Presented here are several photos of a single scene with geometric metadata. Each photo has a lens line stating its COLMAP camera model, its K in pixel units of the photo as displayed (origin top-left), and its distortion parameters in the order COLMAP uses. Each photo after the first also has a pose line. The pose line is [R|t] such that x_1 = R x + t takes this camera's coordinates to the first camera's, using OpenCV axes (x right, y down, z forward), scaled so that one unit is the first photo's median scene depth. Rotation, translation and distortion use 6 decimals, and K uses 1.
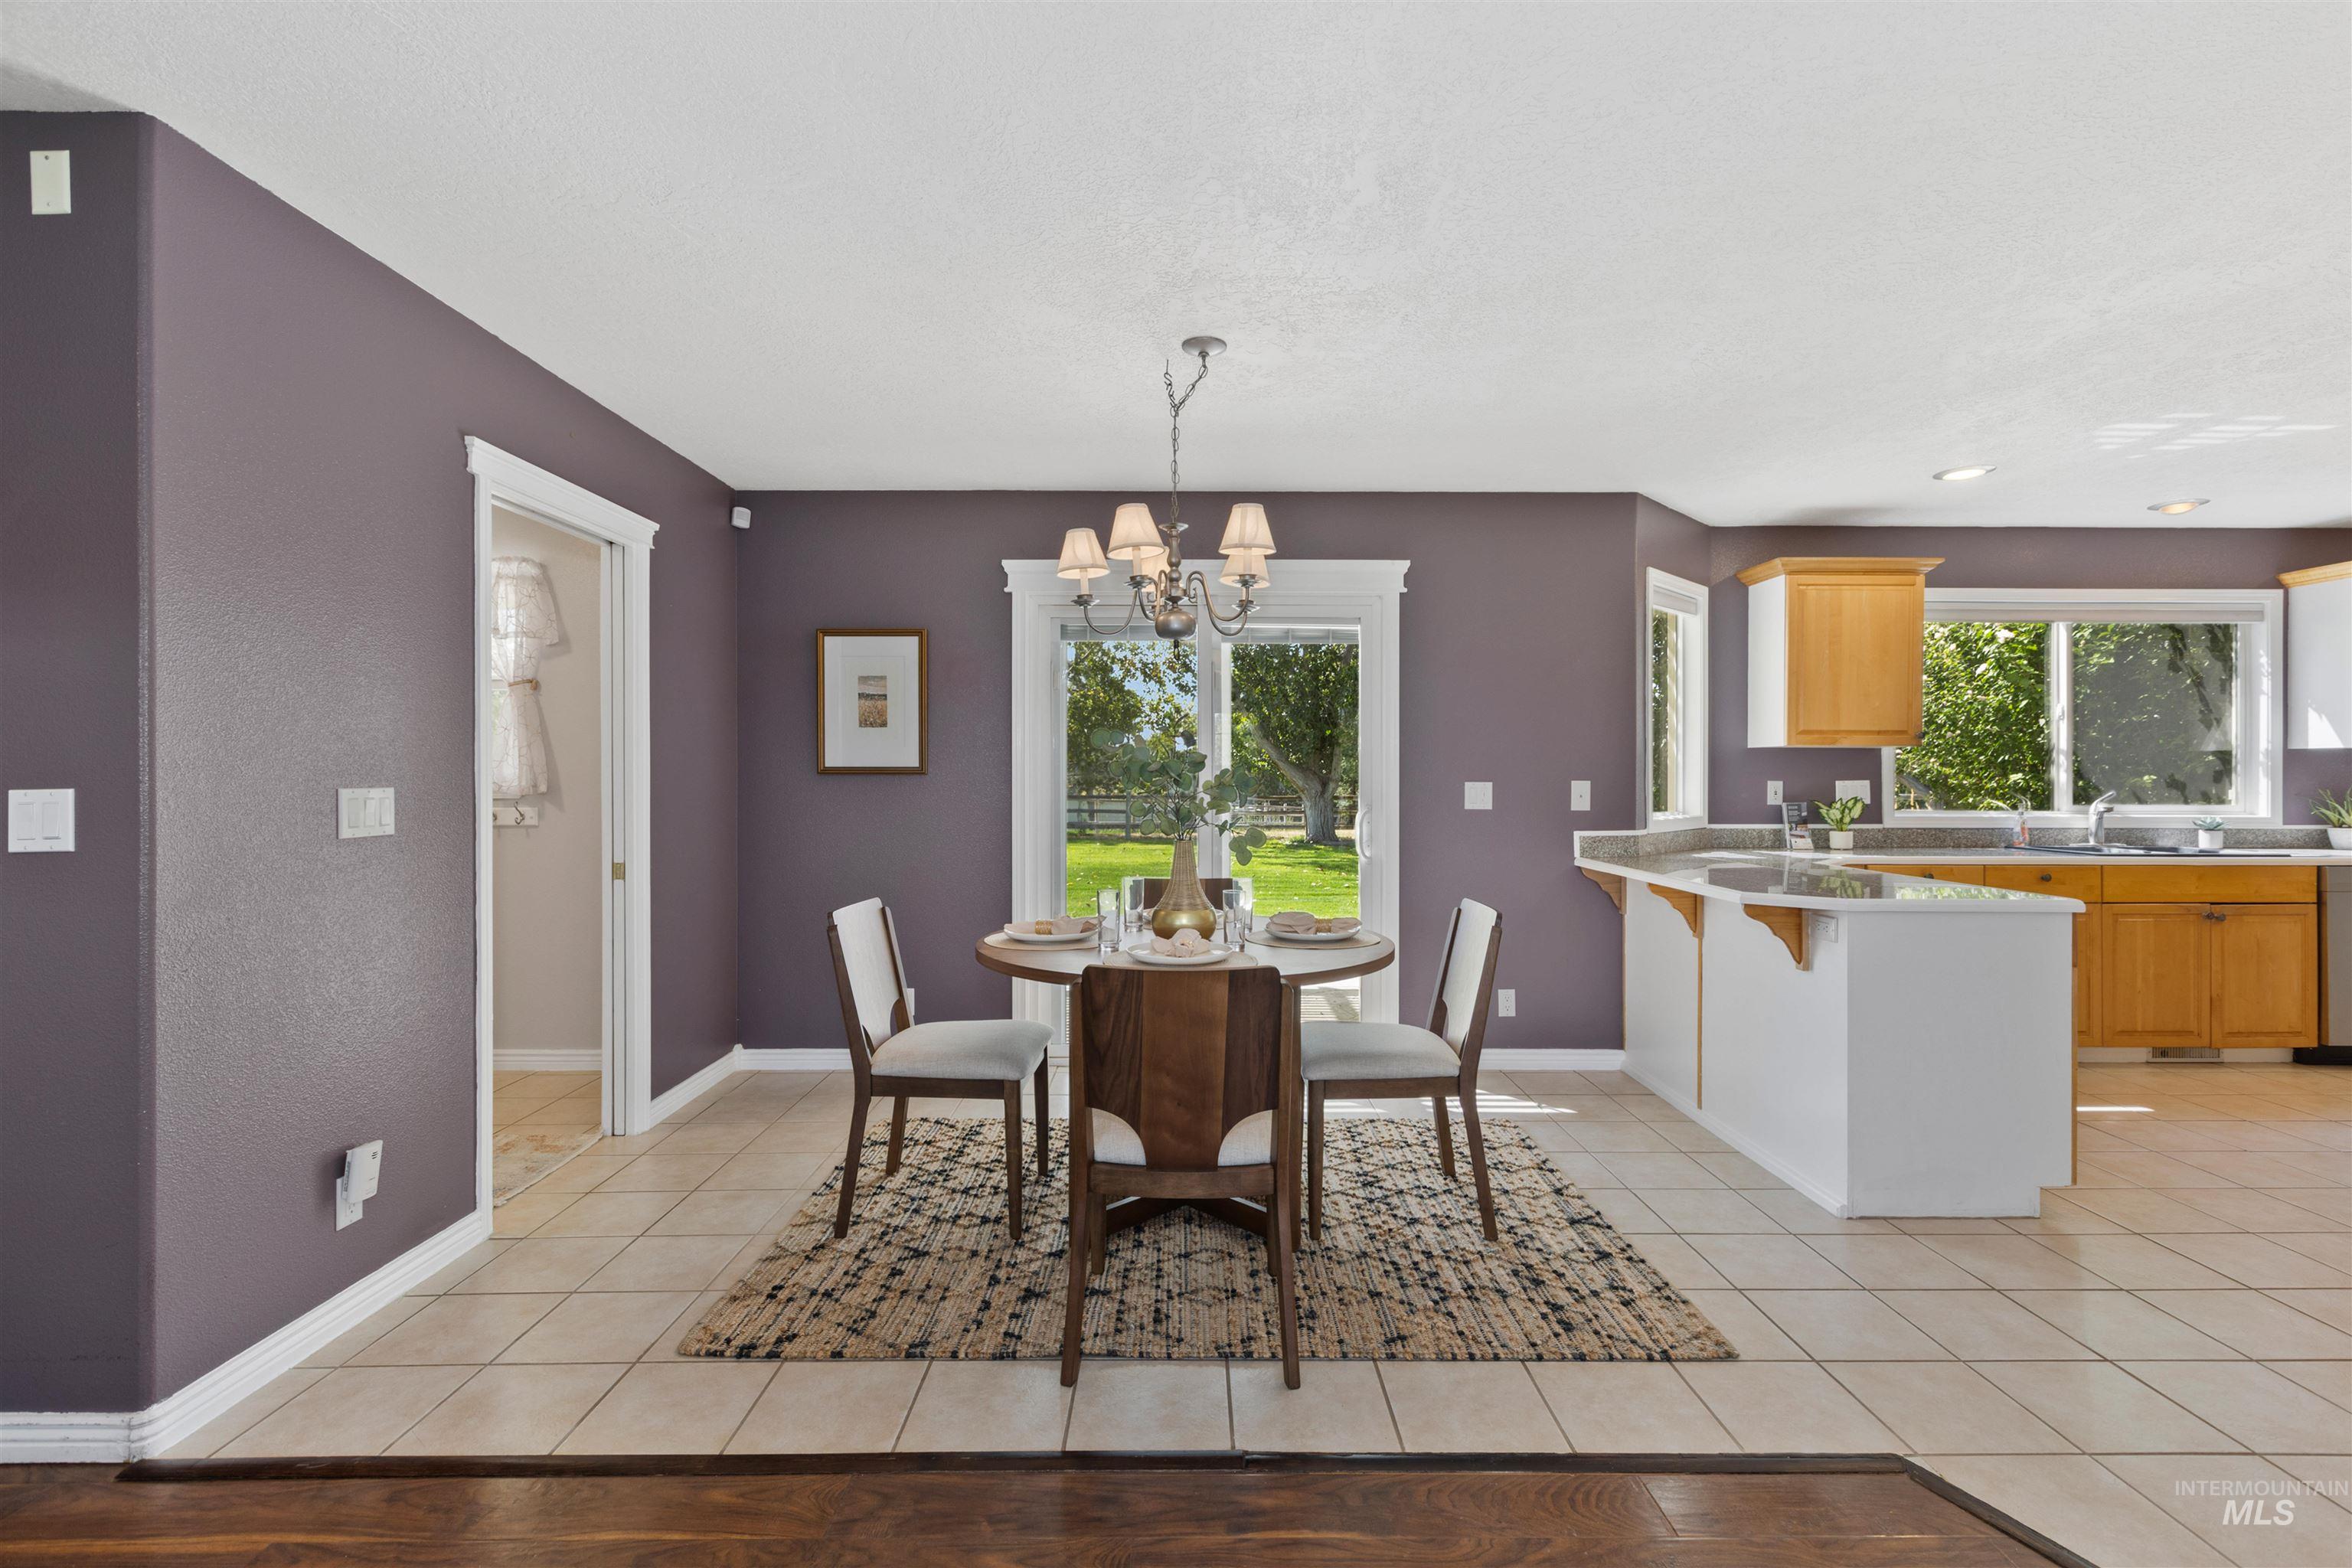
lens RADIAL K [[1058.5, 0, 1176.0], [0, 1058.5, 784.0], [0, 0, 1]] dist [-0.000809, -0.000573]
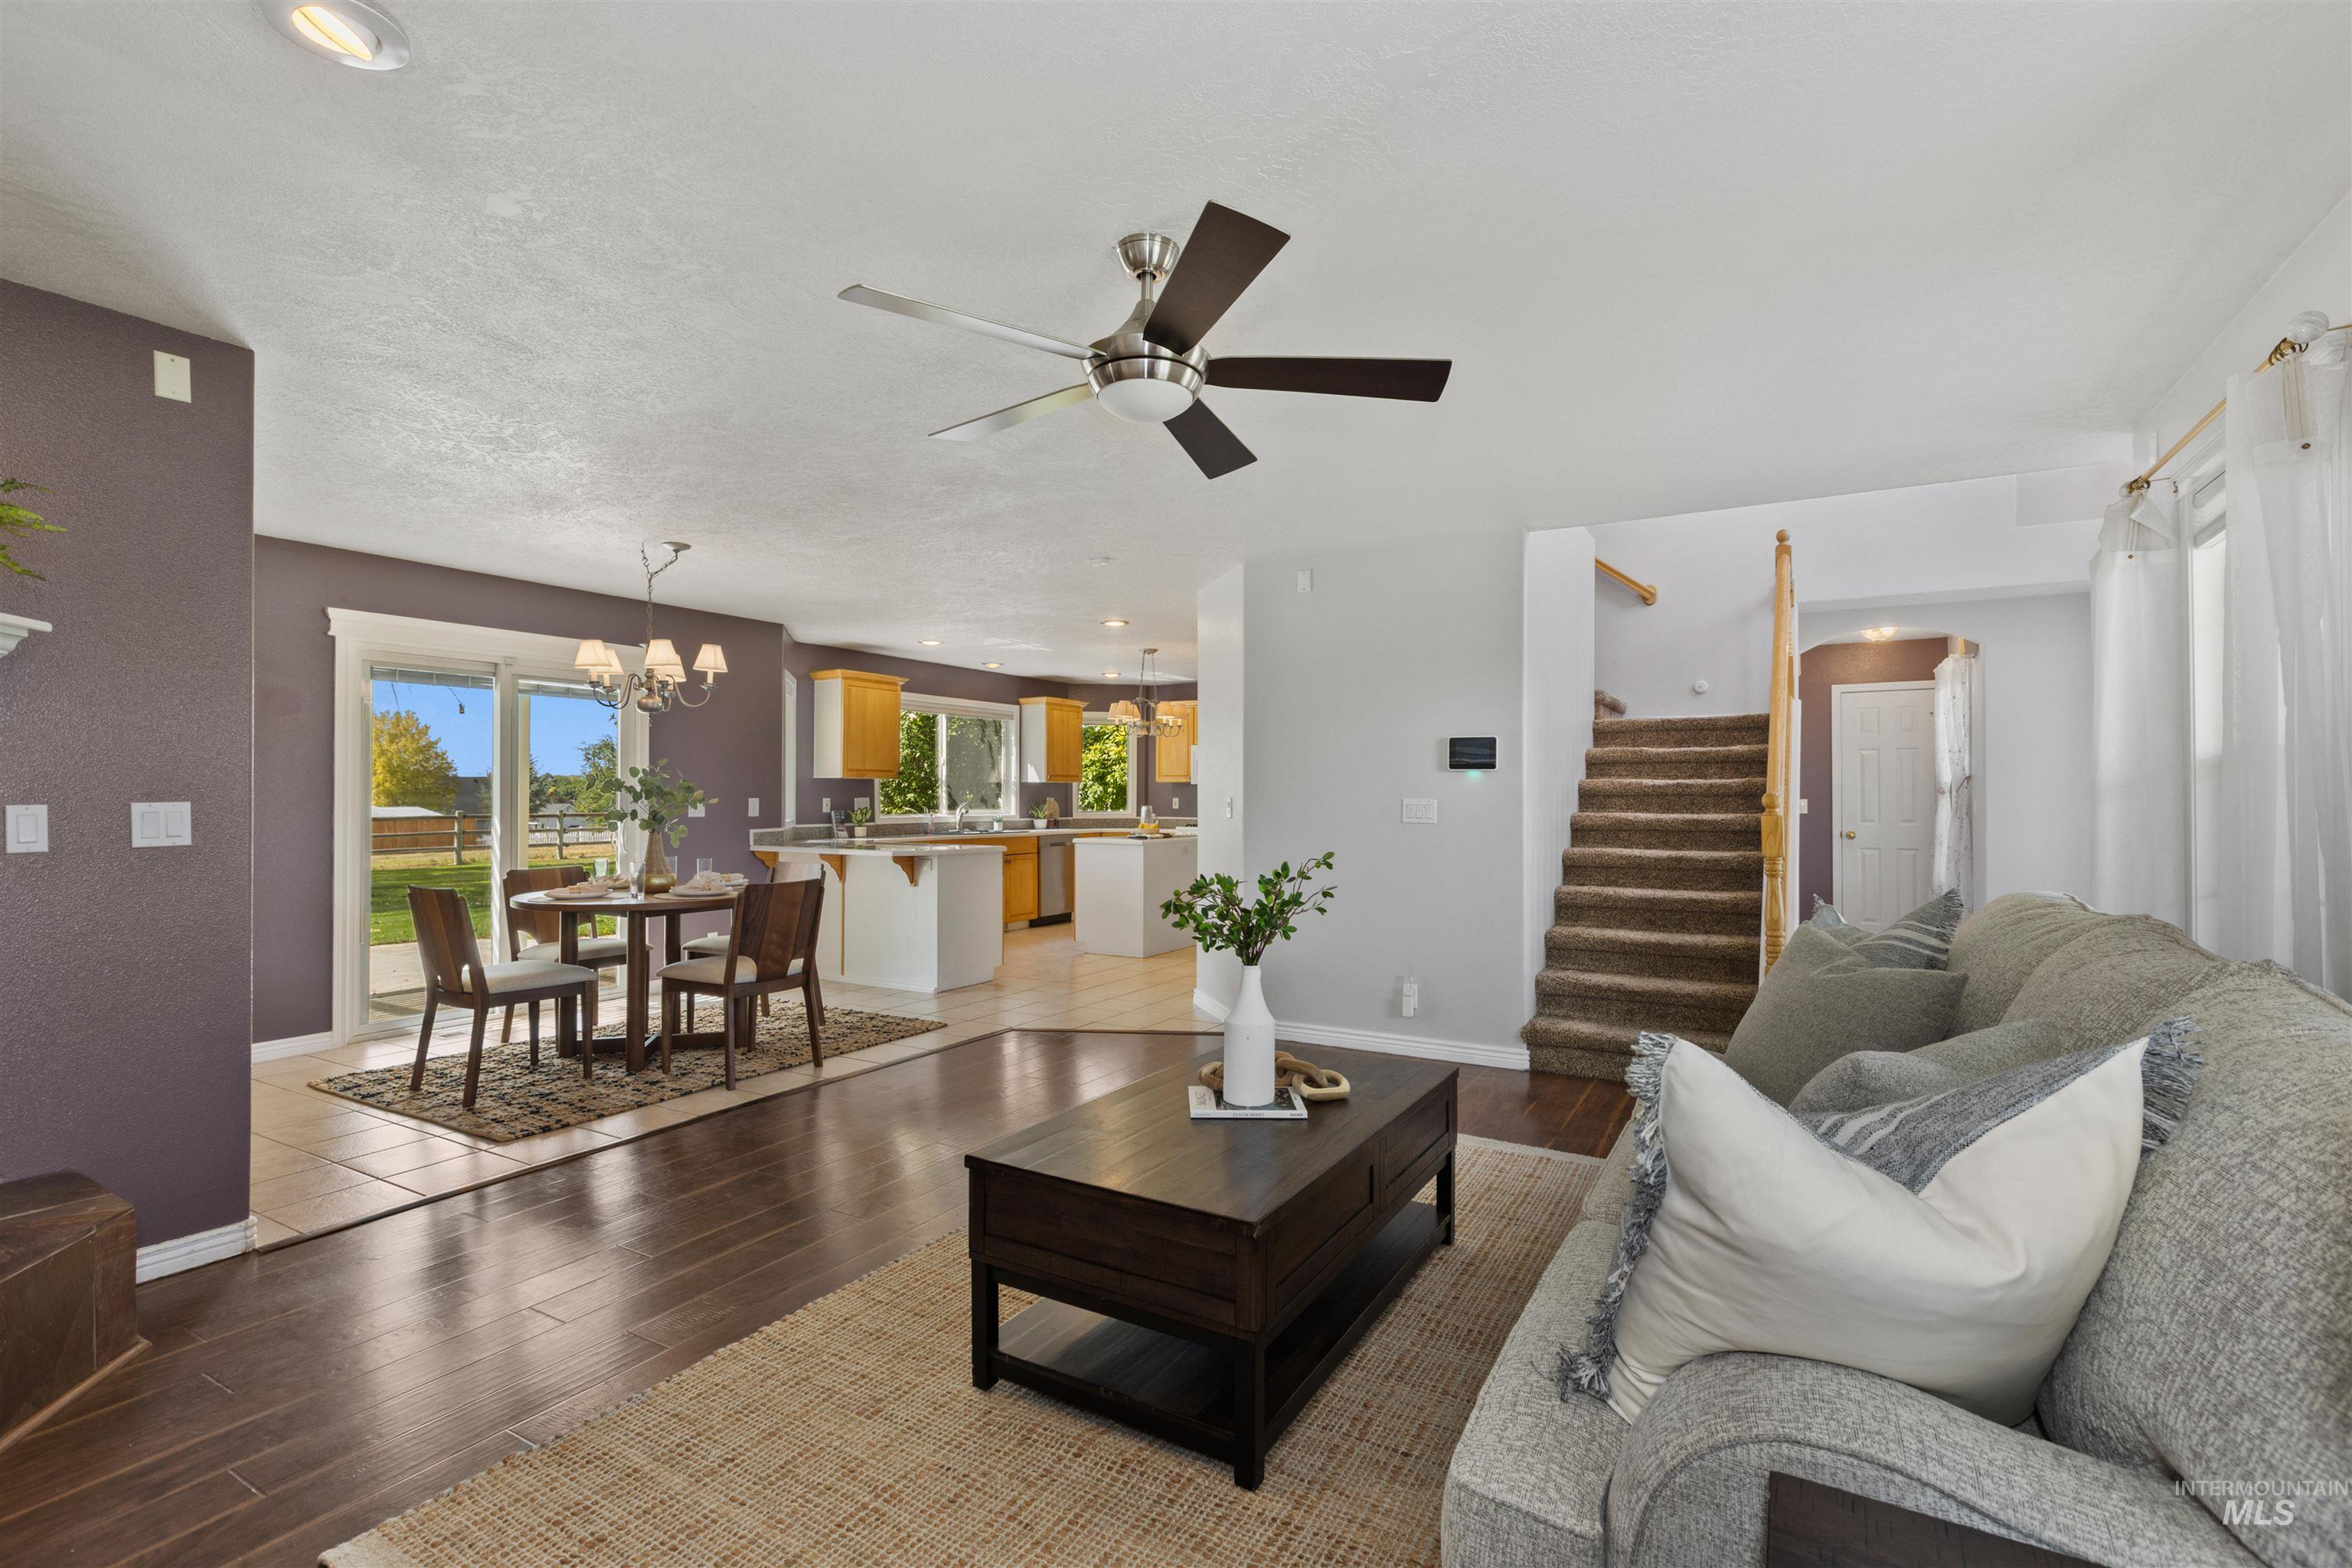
lens RADIAL K [[1089.4, 0, 1176.0], [0, 1089.4, 784.0], [0, 0, 1]] dist [-0.001949, -0.000212]
pose [[0.507475, 0.009216, 0.861617, -0.795271], [0.006352, 0.999876, -0.014436, 0.004608], [-0.861643, 0.012799, 0.507353, -0.439995]]
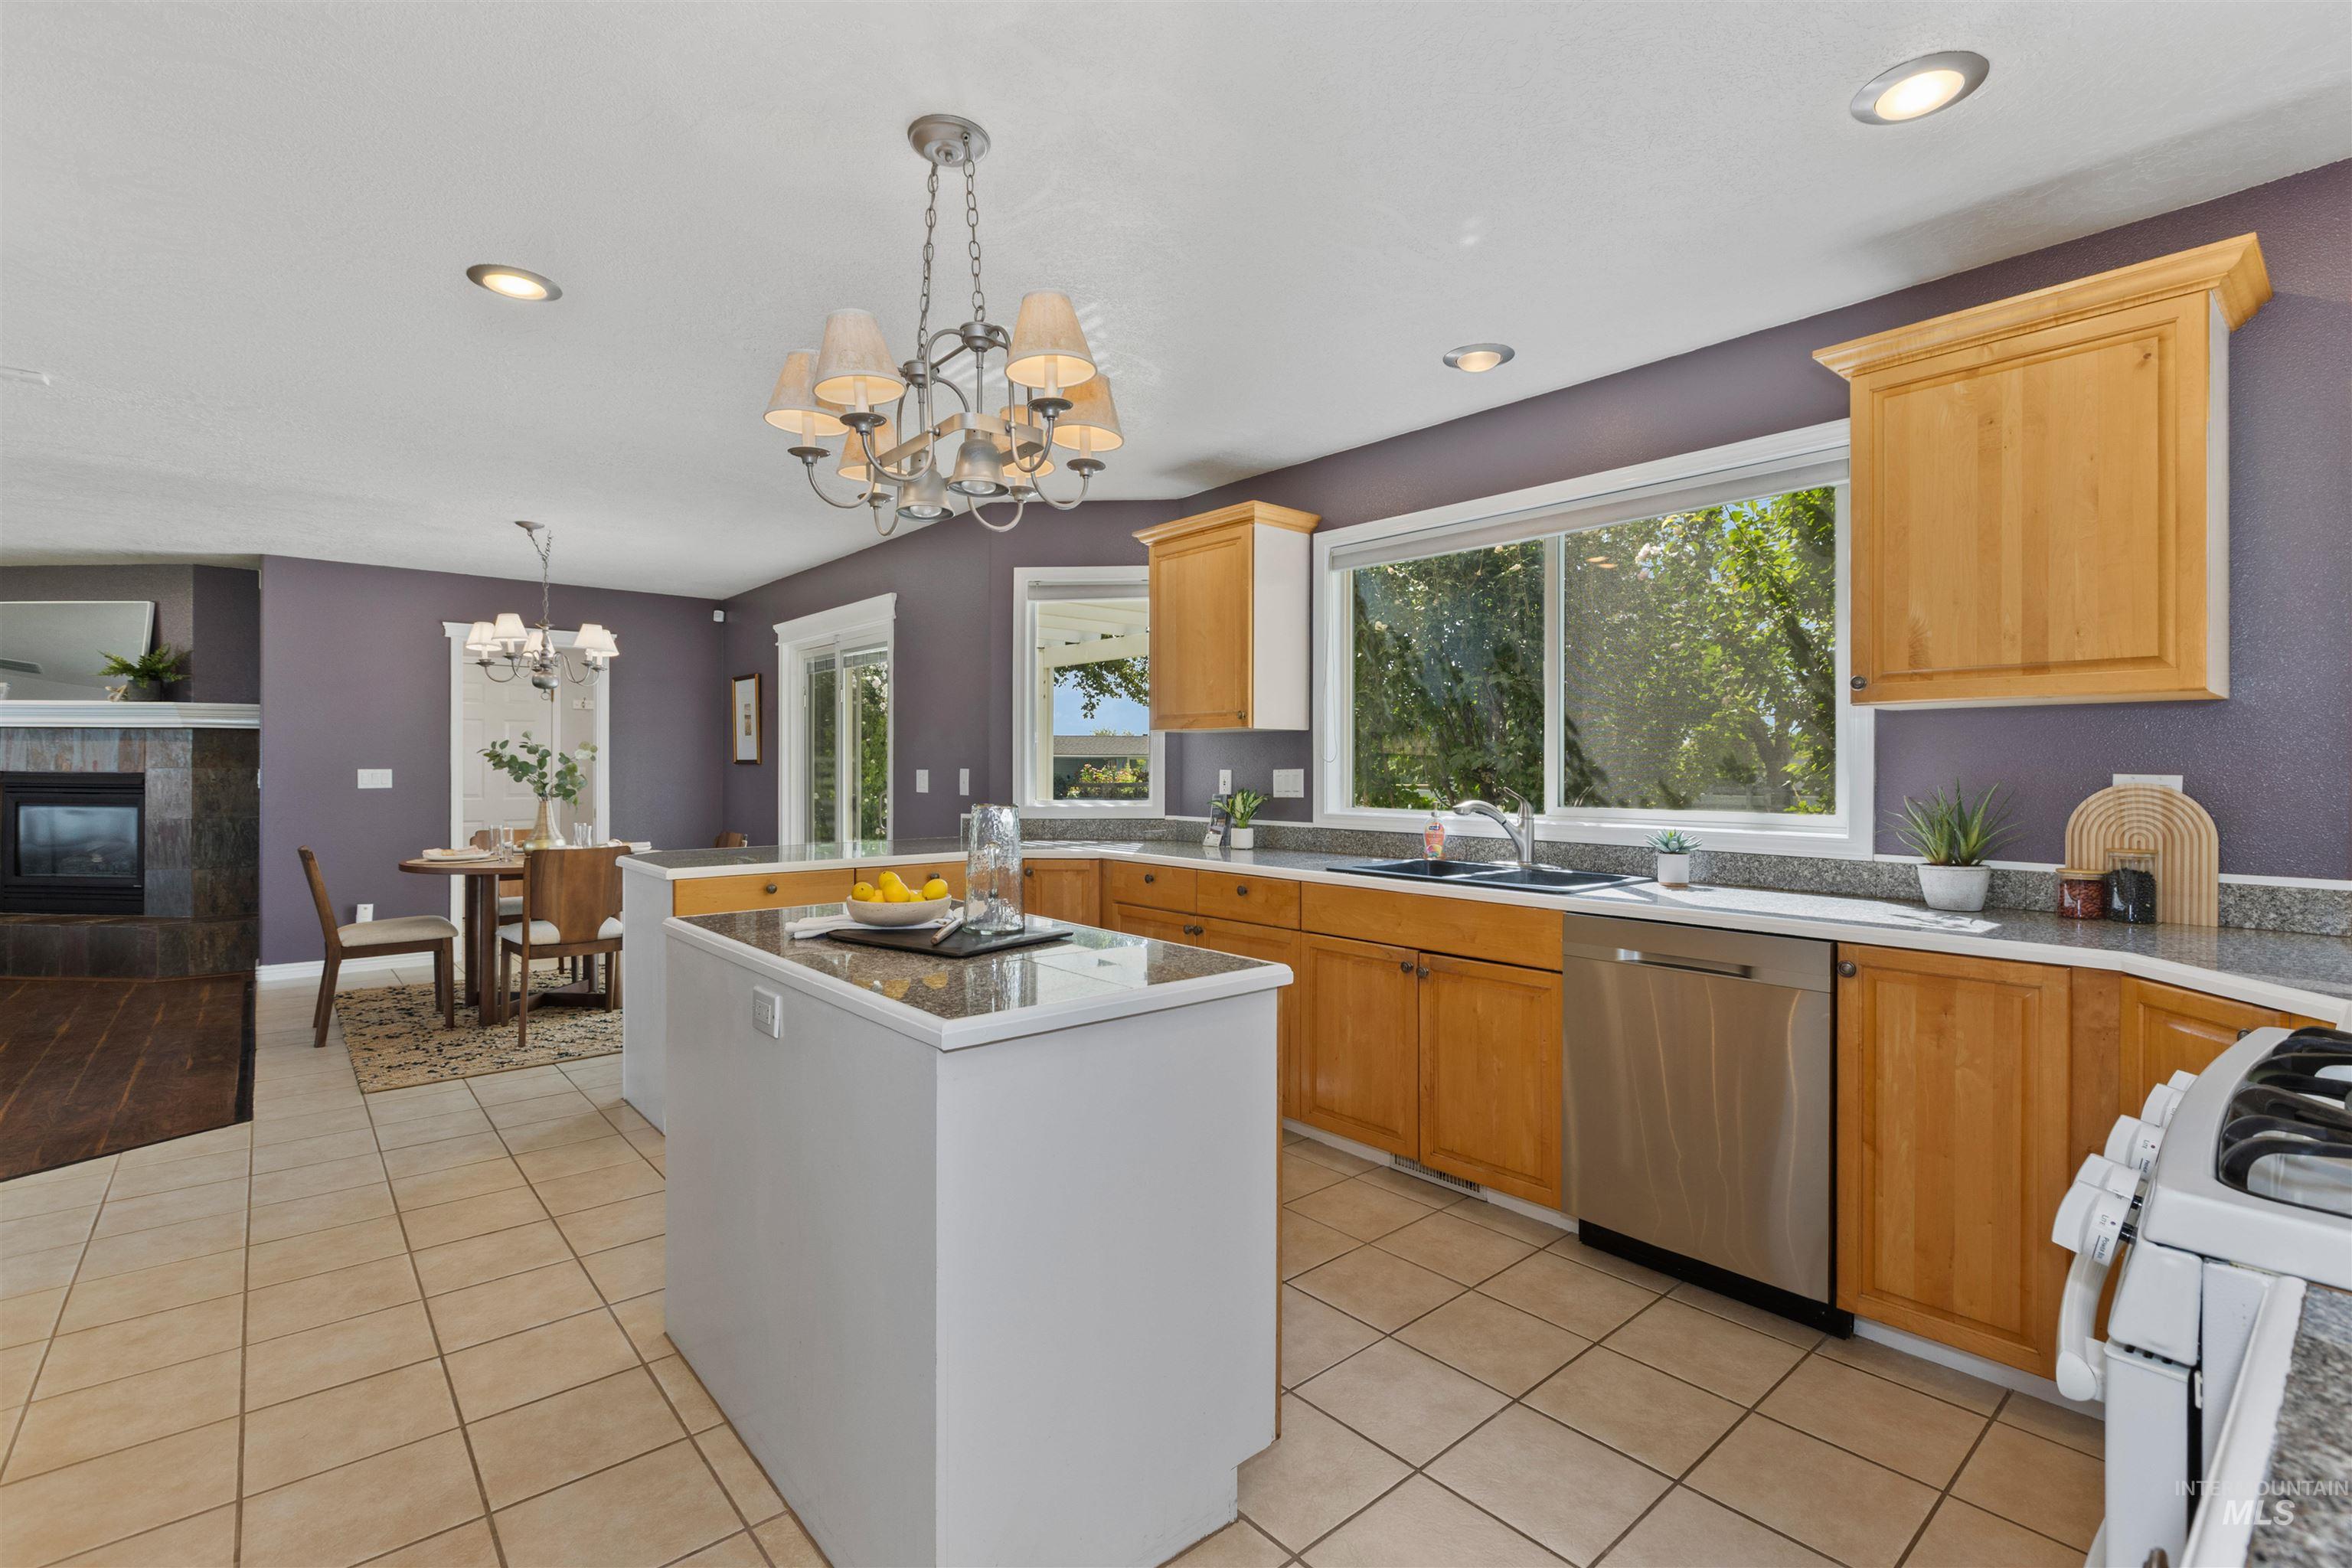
lens RADIAL K [[1049.9, 0, 1194.6], [0, 1049.9, 768.6], [0, 0, 1]] dist [0.001068, -0.000153]
pose [[0.656500, 0.001351, -0.754325, 1.502471], [-0.005933, 0.999977, -0.003372, -0.000364], [0.754303, 0.006689, 0.656493, 0.492175]]
